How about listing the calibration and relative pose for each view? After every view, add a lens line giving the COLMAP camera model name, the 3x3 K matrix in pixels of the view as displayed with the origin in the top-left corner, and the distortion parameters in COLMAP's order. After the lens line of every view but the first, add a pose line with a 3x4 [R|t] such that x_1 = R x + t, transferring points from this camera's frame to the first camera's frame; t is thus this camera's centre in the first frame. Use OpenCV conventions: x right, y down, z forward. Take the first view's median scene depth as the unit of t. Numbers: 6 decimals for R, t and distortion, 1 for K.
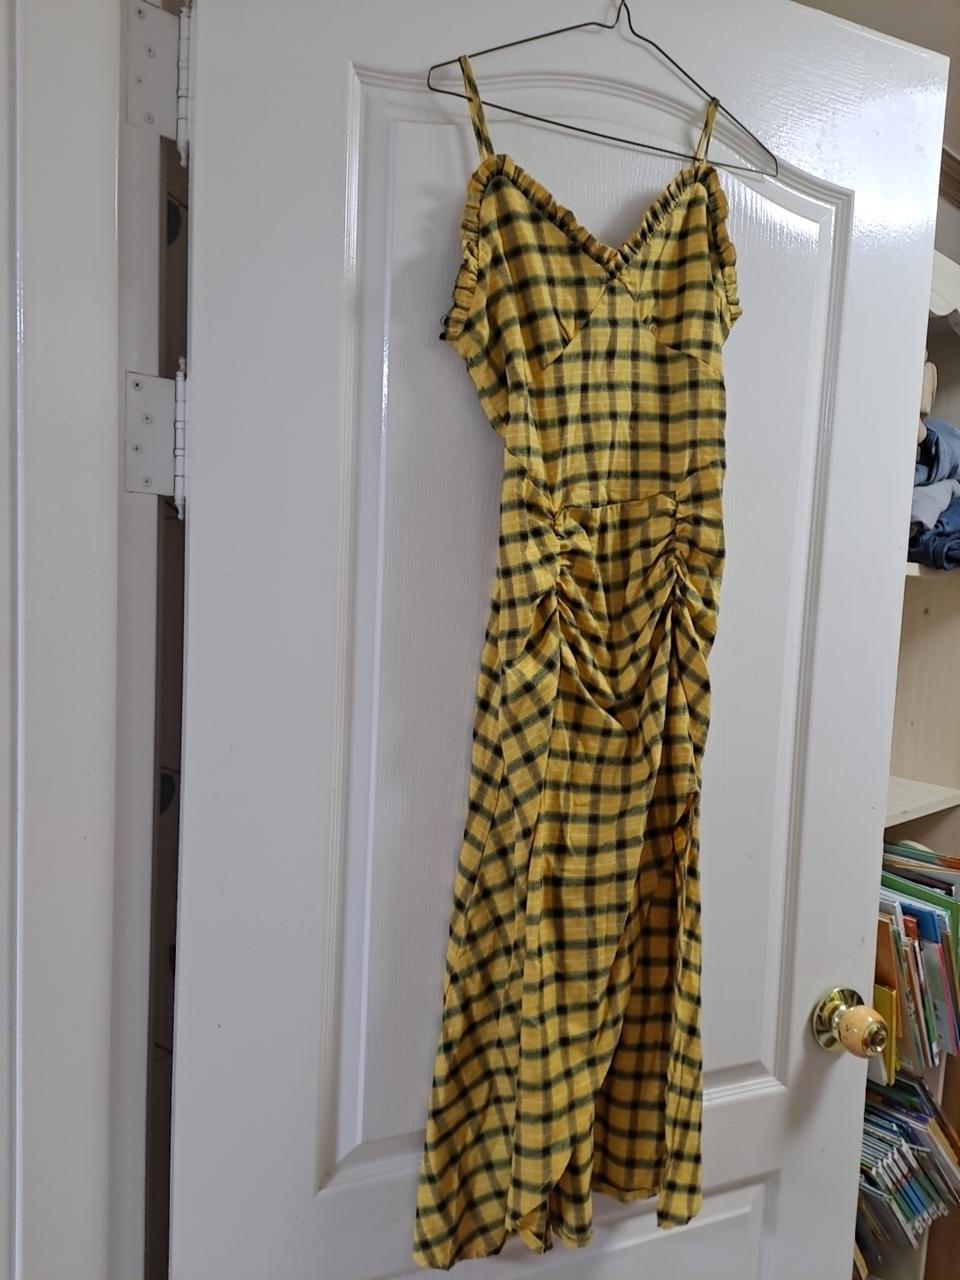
lens RADIAL K [[918.8, 0, 476.3], [0, 918.8, 638.6], [0, 0, 1]] dist [0.038832, -0.043729]
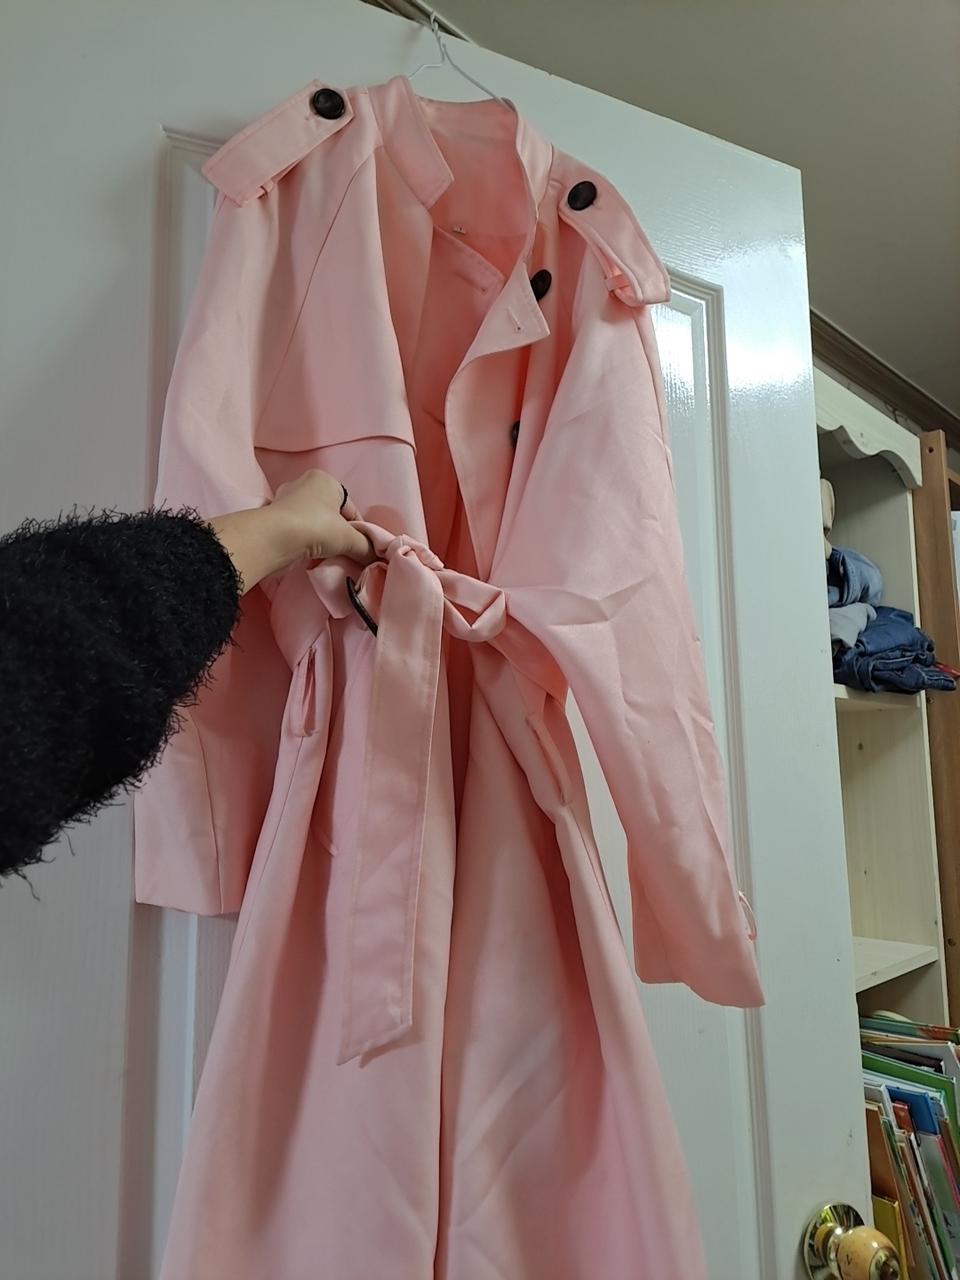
lens RADIAL K [[918.8, 0, 480.7], [0, 918.8, 637.0], [0, 0, 1]] dist [0.038832, -0.043729]
pose [[0.995718, -0.048238, 0.078864, 0.058972], [0.064608, 0.973263, -0.220418, 0.064705], [-0.066123, 0.224570, 0.972212, 0.150421]]
